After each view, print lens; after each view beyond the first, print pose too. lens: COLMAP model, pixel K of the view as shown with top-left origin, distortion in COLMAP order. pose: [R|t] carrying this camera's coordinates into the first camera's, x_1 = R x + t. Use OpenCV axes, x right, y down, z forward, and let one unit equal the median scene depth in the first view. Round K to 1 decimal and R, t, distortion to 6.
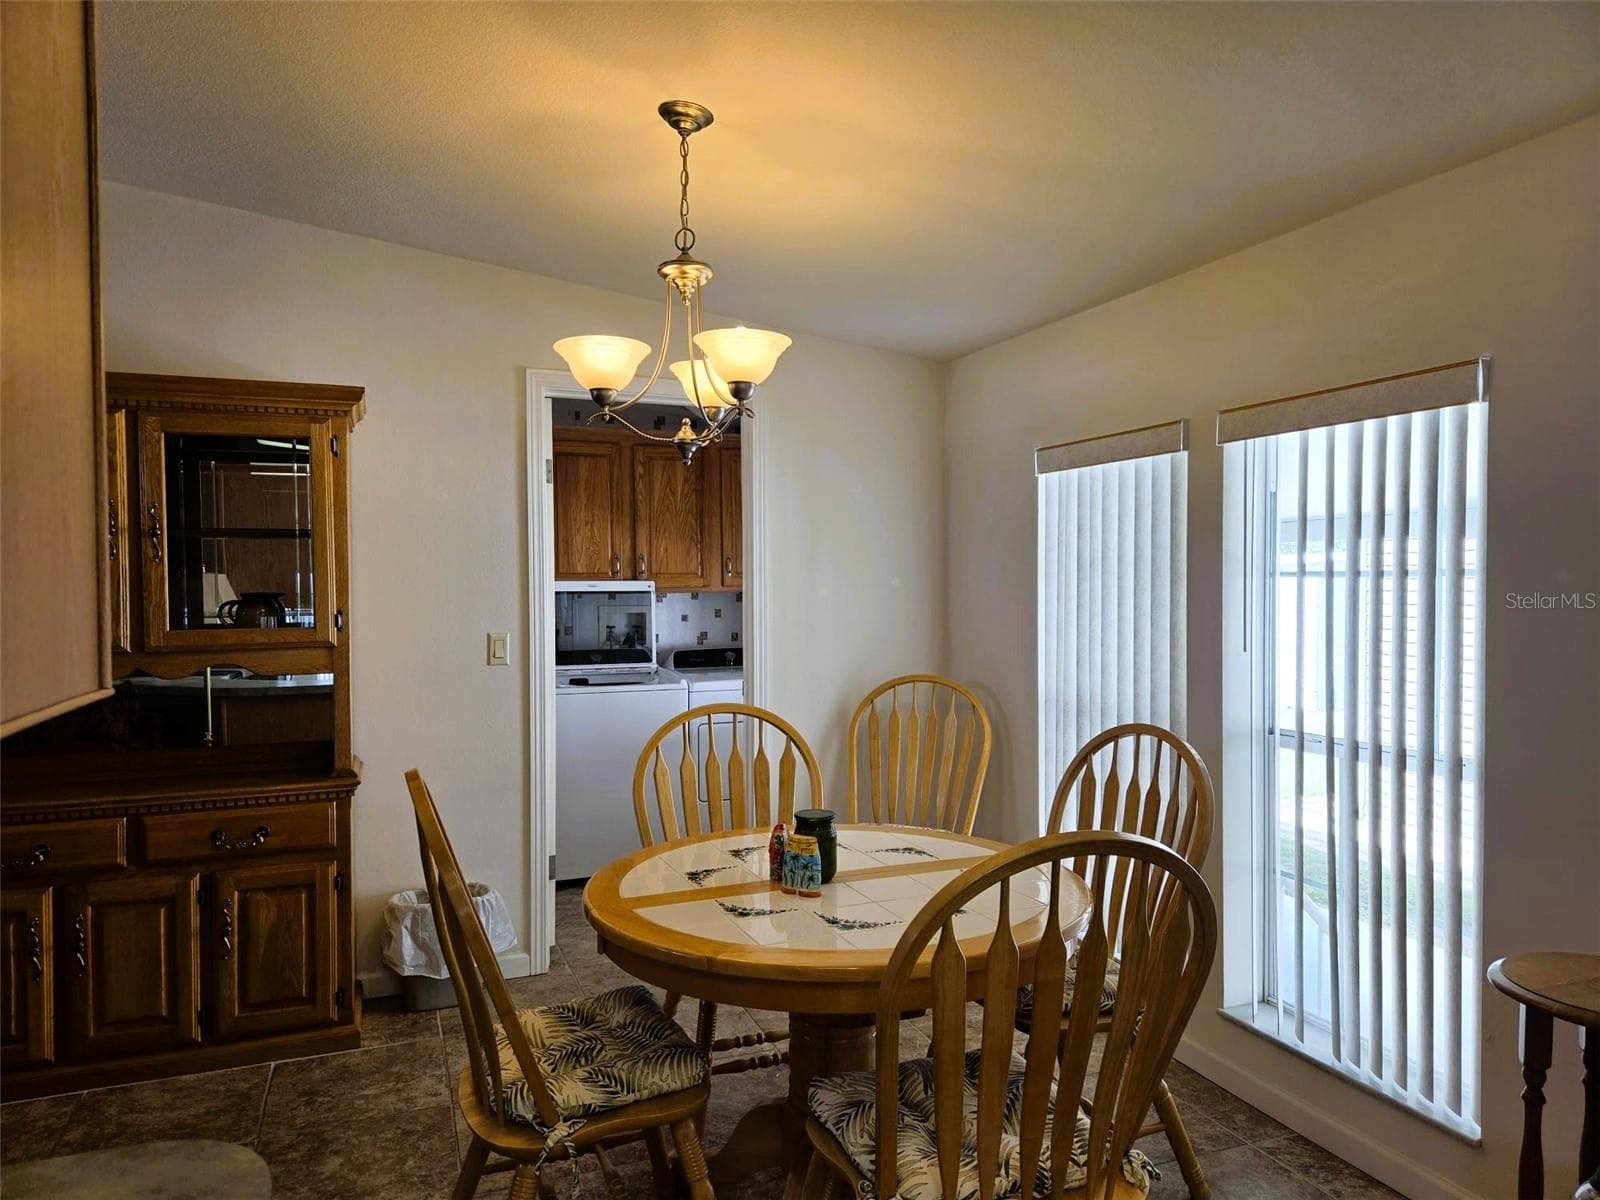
lens RADIAL K [[1081.4, 0, 823.4], [0, 1081.4, 604.5], [0, 0, 1]] dist [0.077559, -0.062363]
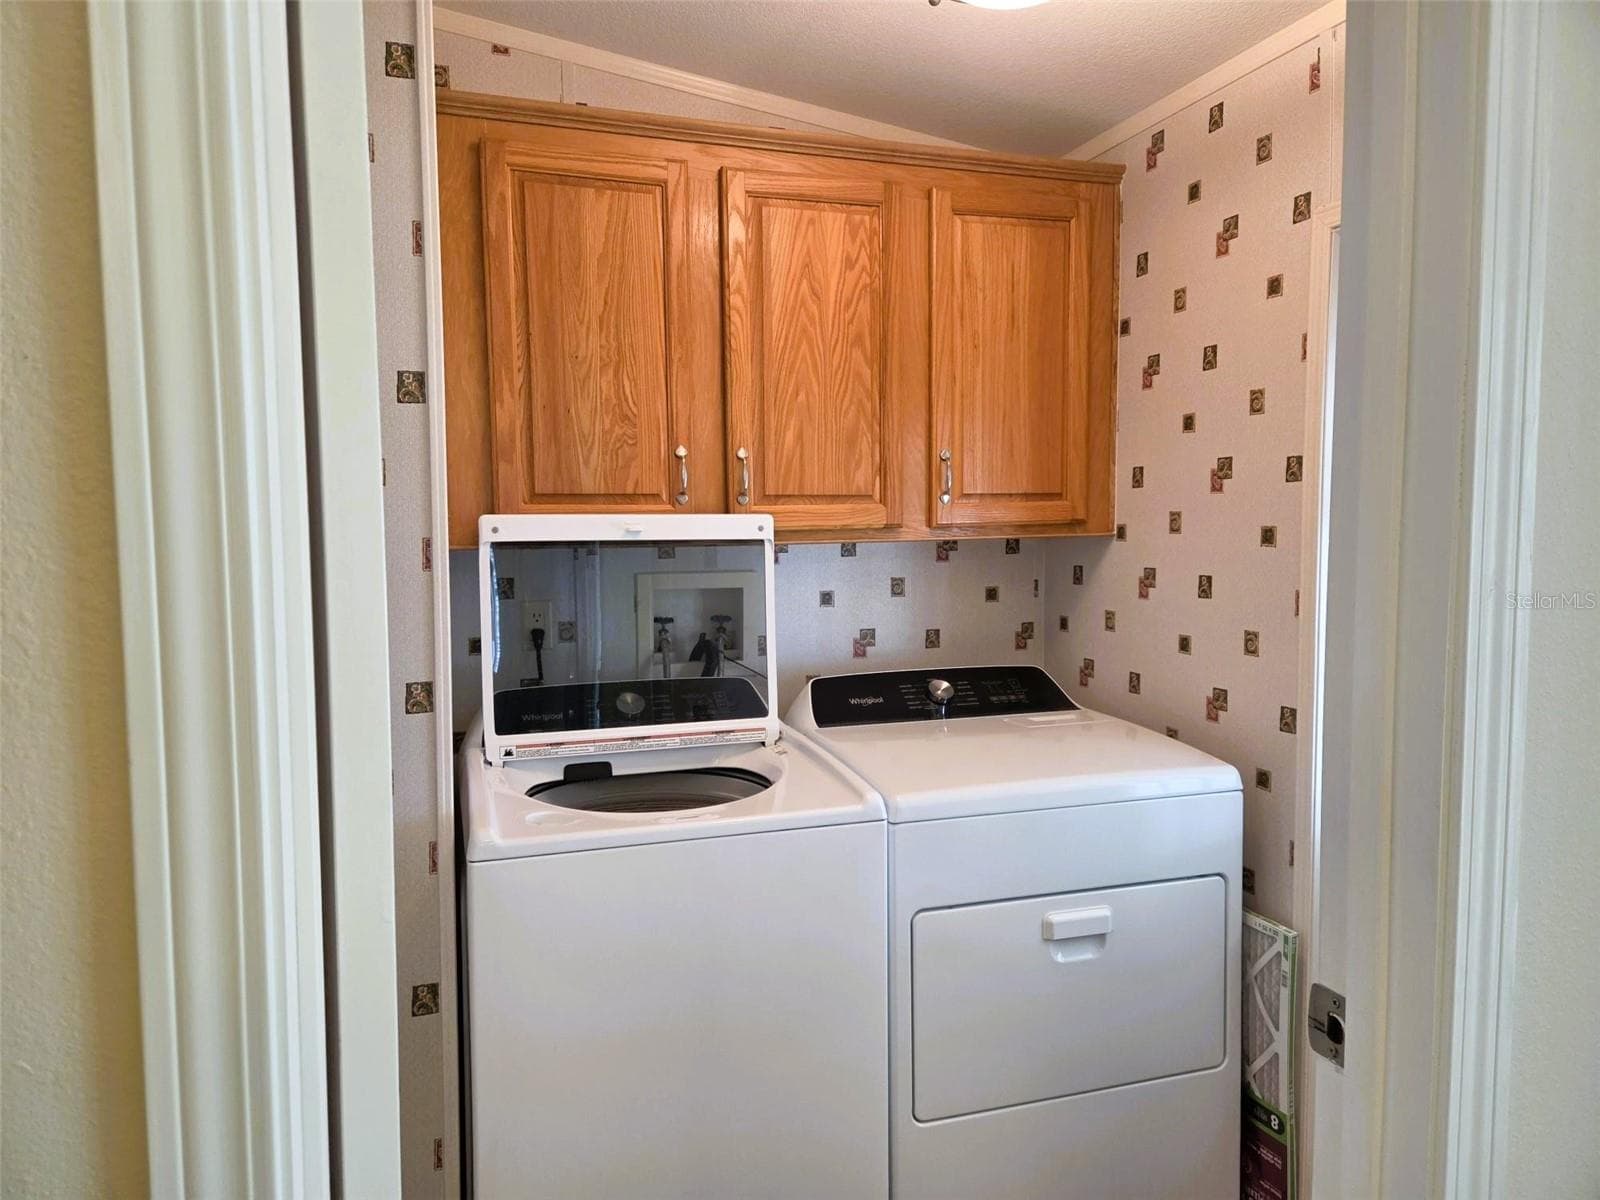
lens RADIAL K [[1082.0, 0, 792.1], [0, 1082.0, 594.0], [0, 0, 1]] dist [0.047842, -0.000912]
pose [[0.997863, 0.005641, -0.065095, -0.120979], [-0.002657, 0.998946, 0.045830, -0.010340], [0.065285, -0.045559, 0.996826, 0.593176]]
